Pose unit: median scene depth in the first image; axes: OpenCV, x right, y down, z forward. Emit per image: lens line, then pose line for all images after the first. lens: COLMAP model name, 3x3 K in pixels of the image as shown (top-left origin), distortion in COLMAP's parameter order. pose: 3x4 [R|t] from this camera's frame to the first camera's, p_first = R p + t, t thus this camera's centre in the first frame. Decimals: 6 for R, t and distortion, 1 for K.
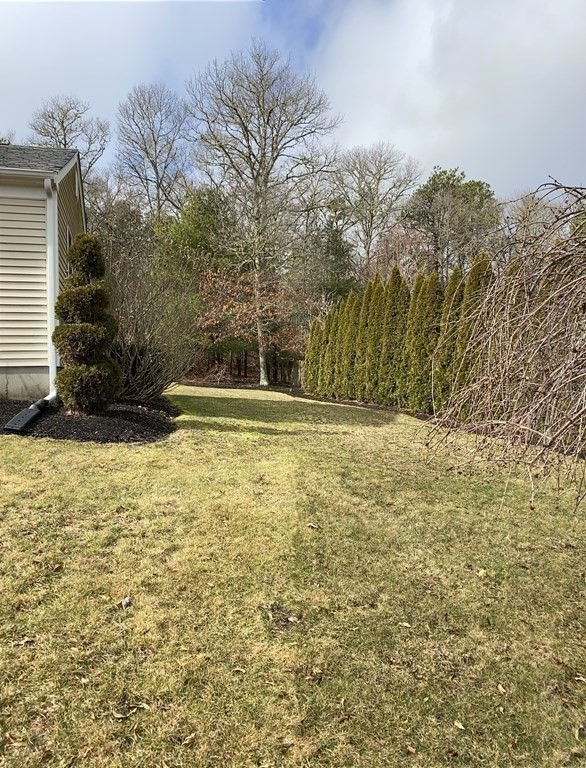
lens RADIAL K [[599.4, 0, 293.0], [0, 599.4, 384.0], [0, 0, 1]] dist [0.008069, 0.004671]
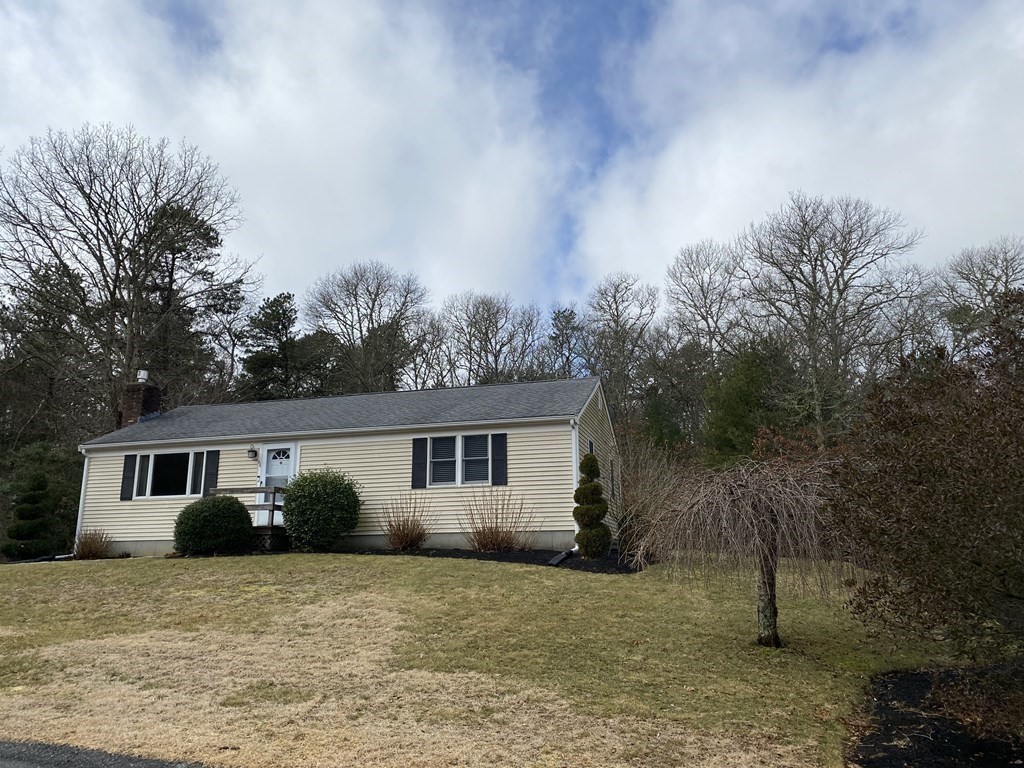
lens RADIAL K [[772.0, 0, 512.0], [0, 772.0, 384.0], [0, 0, 1]] dist [0.007639, -0.006929]
pose [[0.863374, -0.106249, -0.493252, 0.532748], [-0.004572, 0.975890, -0.218214, 0.041976], [0.504544, 0.190656, 0.842072, -0.947227]]
